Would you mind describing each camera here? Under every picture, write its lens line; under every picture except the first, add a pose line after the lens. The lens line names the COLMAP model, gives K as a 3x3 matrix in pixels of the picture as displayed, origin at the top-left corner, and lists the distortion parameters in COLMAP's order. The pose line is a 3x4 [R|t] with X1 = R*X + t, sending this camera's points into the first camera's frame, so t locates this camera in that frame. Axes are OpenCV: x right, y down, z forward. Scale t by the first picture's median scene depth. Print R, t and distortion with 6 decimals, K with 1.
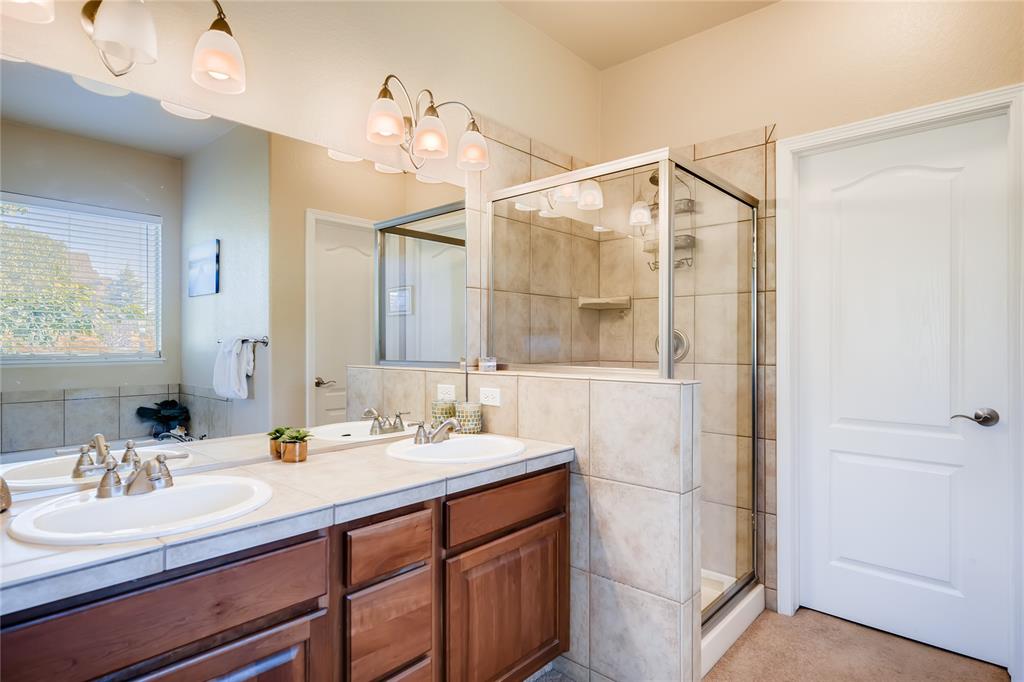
lens RADIAL K [[544.1, 0, 515.7], [0, 544.1, 342.5], [0, 0, 1]] dist [0.001641, 0.001542]
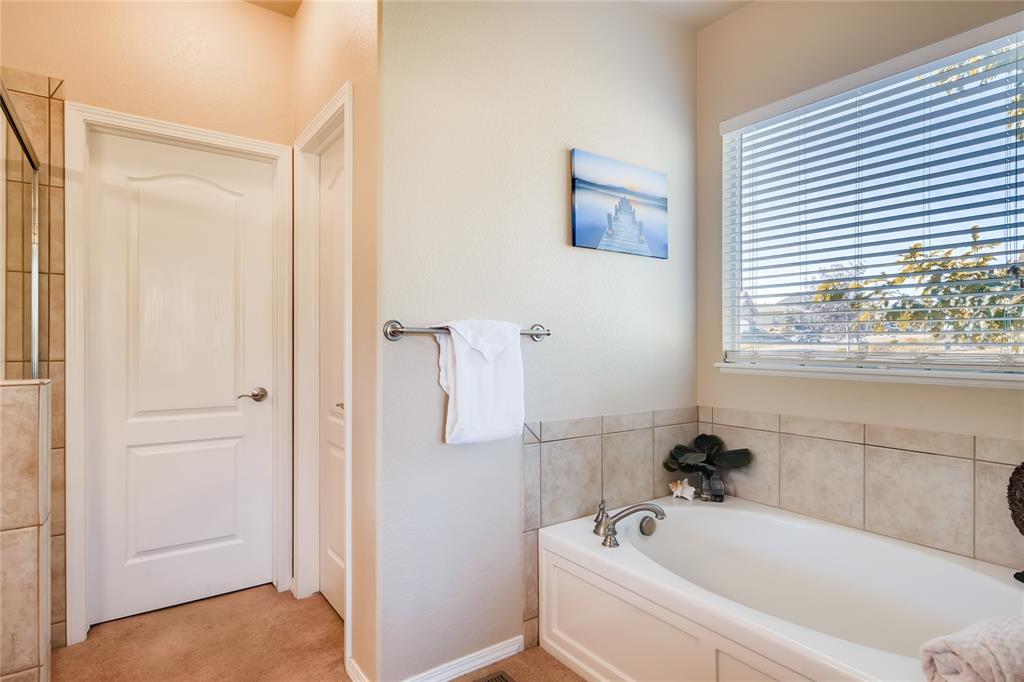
lens RADIAL K [[544.1, 0, 513.2], [0, 544.1, 343.4], [0, 0, 1]] dist [0.001641, 0.001542]
pose [[0.210981, -0.000550, 0.977490, -0.220768], [-0.003014, 0.999995, 0.001213, 0.011083], [-0.977485, -0.003202, 0.210979, 0.124981]]
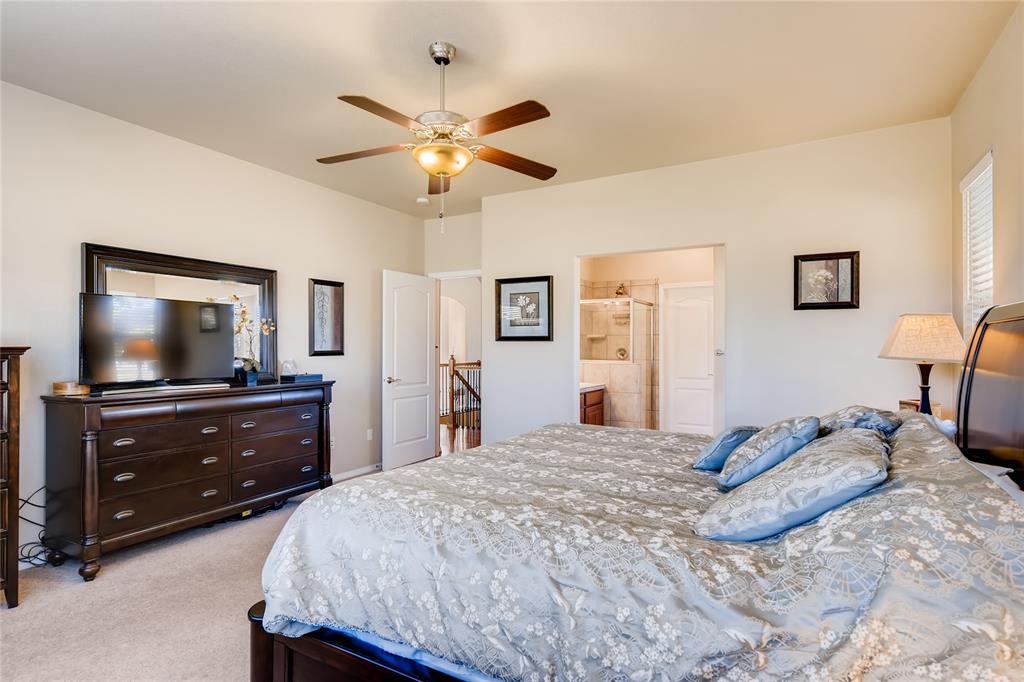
lens RADIAL K [[520.1, 0, 510.0], [0, 520.1, 345.1], [0, 0, 1]] dist [0.000297, 0.001783]
pose [[0.979112, 0.002828, 0.203304, -0.904363], [-0.002320, 0.999994, -0.002739, -0.030915], [-0.203310, 0.002210, 0.979112, -1.631570]]
